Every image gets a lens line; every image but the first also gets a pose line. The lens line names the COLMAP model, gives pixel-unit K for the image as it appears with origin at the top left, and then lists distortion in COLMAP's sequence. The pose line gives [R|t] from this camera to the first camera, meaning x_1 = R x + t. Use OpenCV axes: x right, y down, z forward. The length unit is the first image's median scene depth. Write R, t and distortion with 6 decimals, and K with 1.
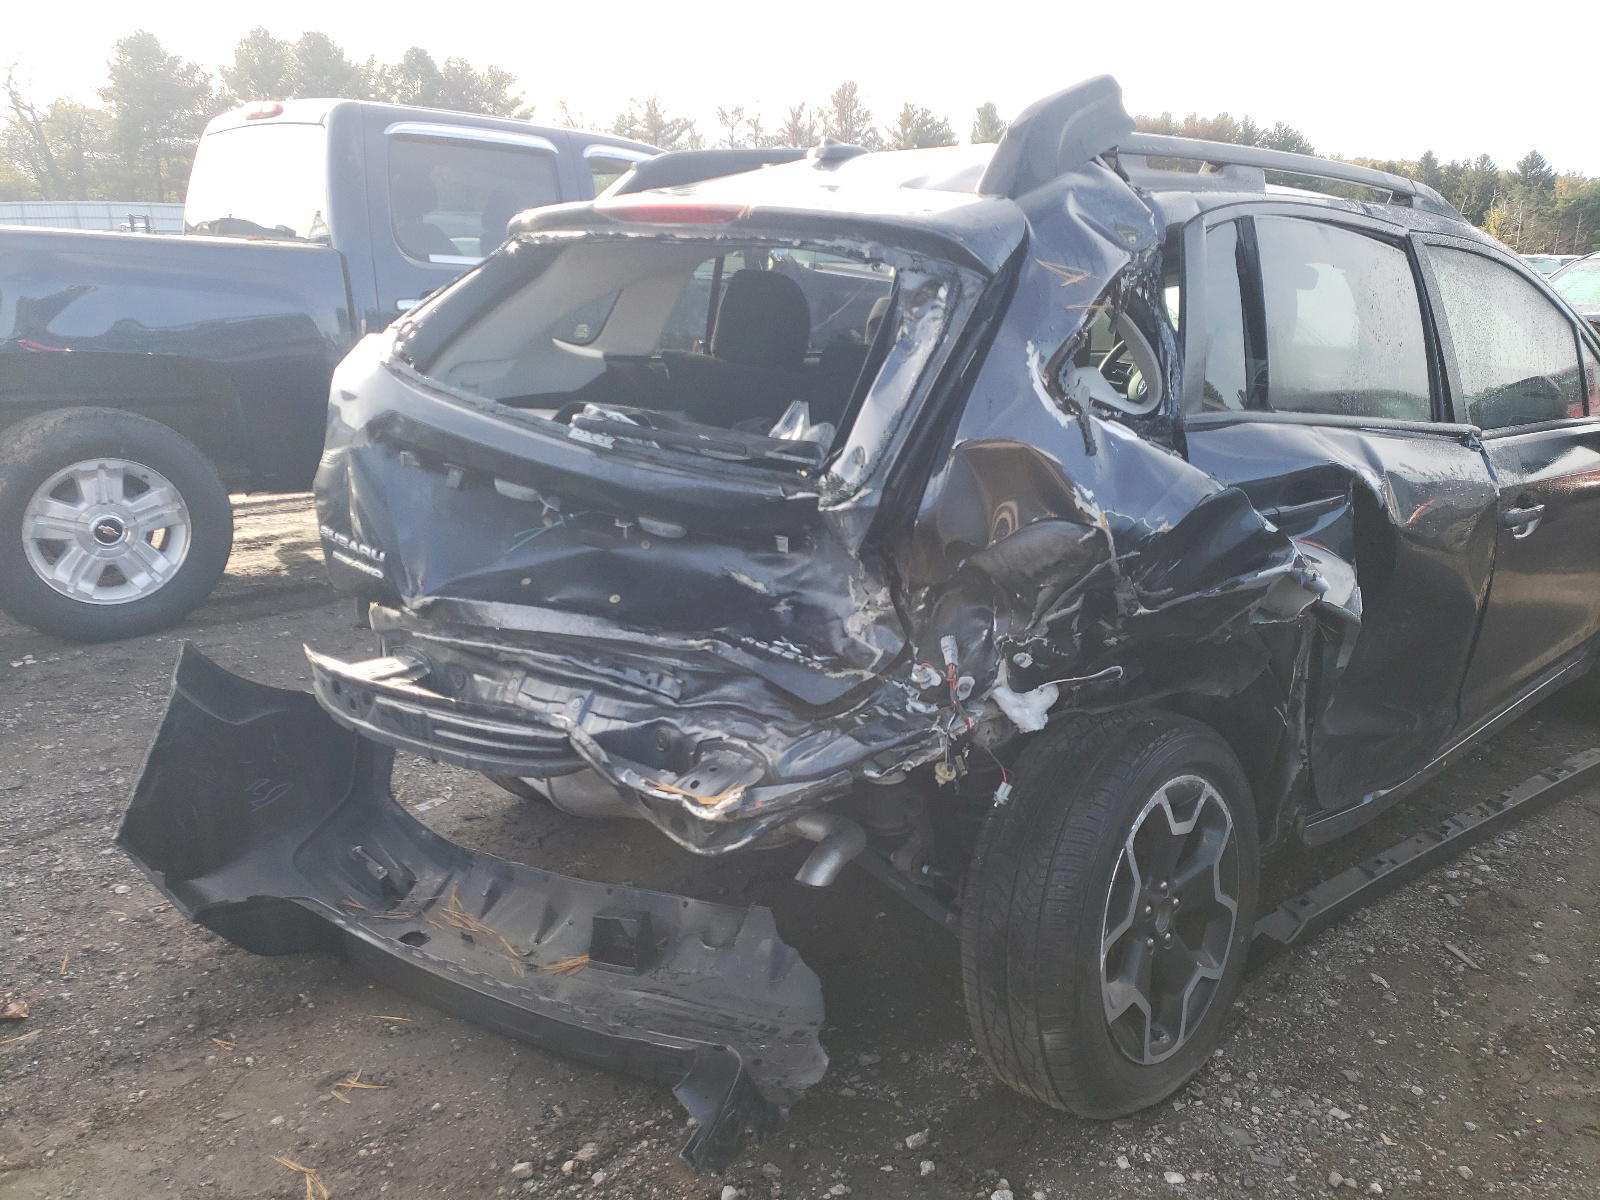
lens RADIAL K [[1261.6, 0, 804.0], [0, 1261.6, 610.9], [0, 0, 1]] dist [0.024257, -0.006811]
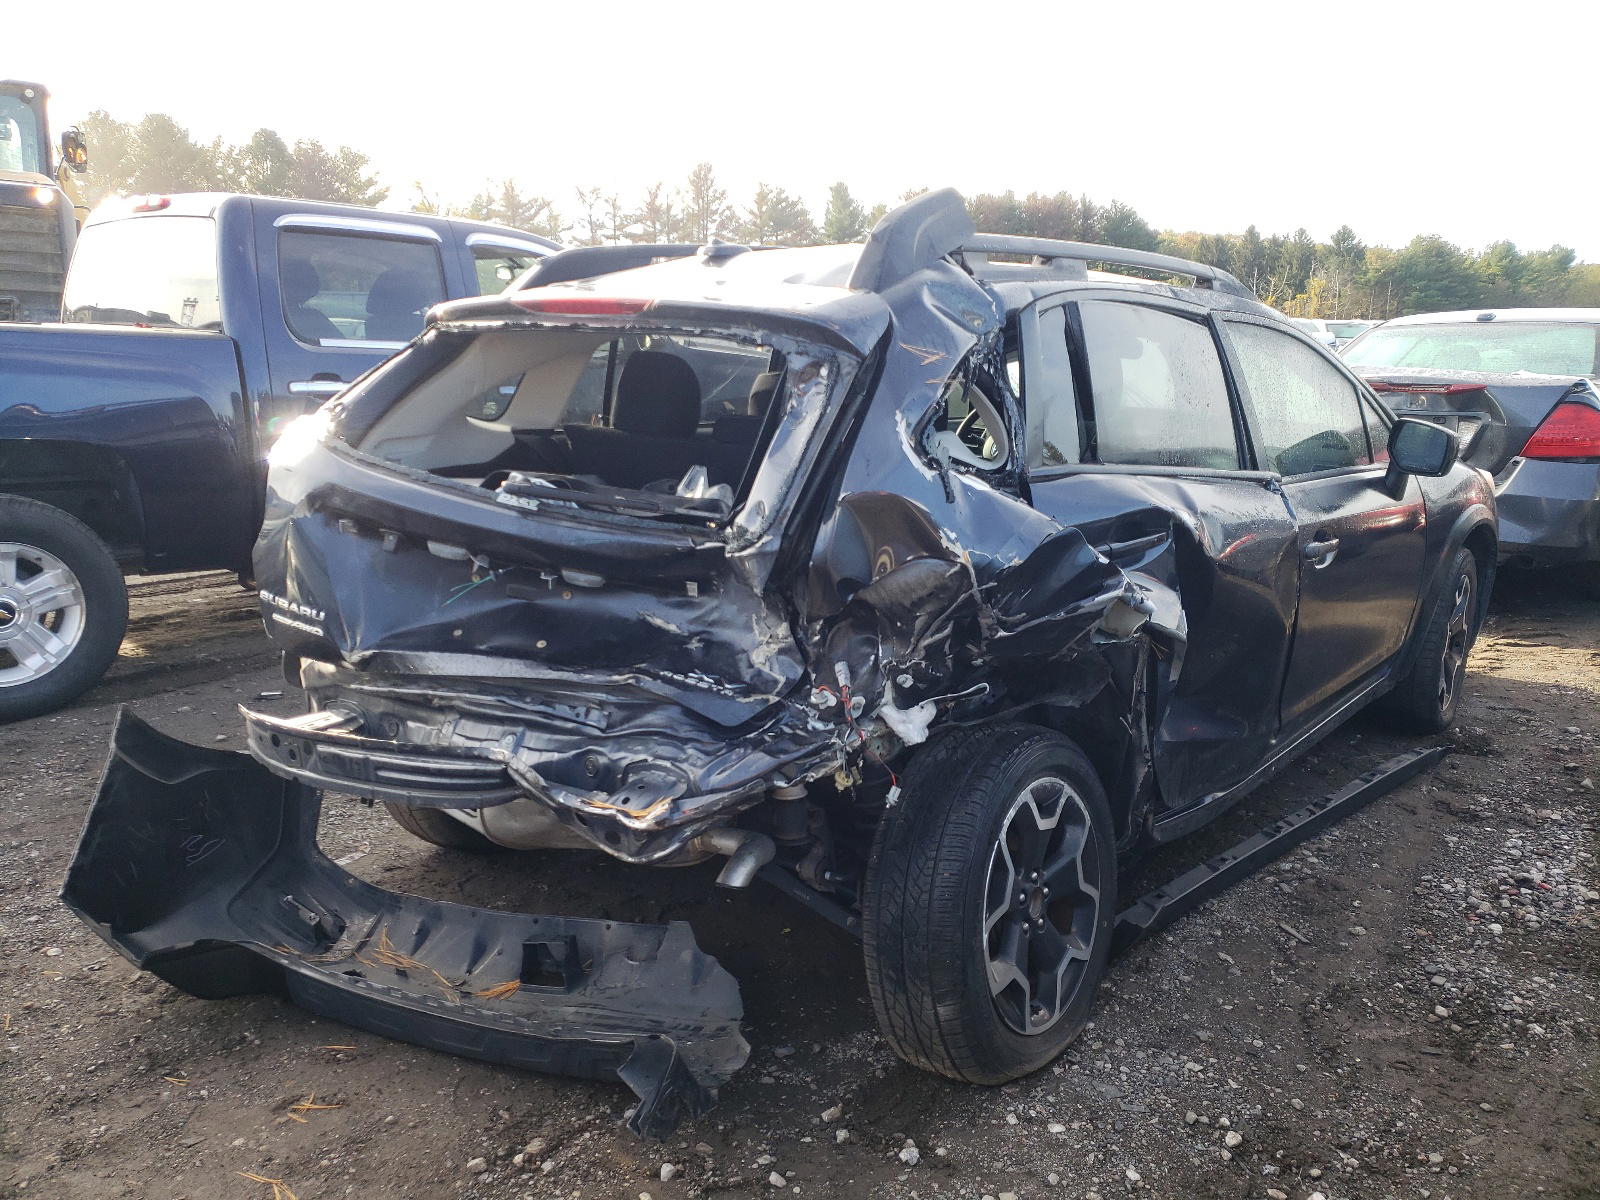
lens RADIAL K [[1294.3, 0, 800.0], [0, 1294.3, 600.0], [0, 0, 1]] dist [0.065218, -0.100999]
pose [[0.994284, -0.035811, 0.100588, -0.035864], [0.042432, 0.997017, -0.064472, 0.034122], [-0.097979, 0.068372, 0.992837, -0.162910]]
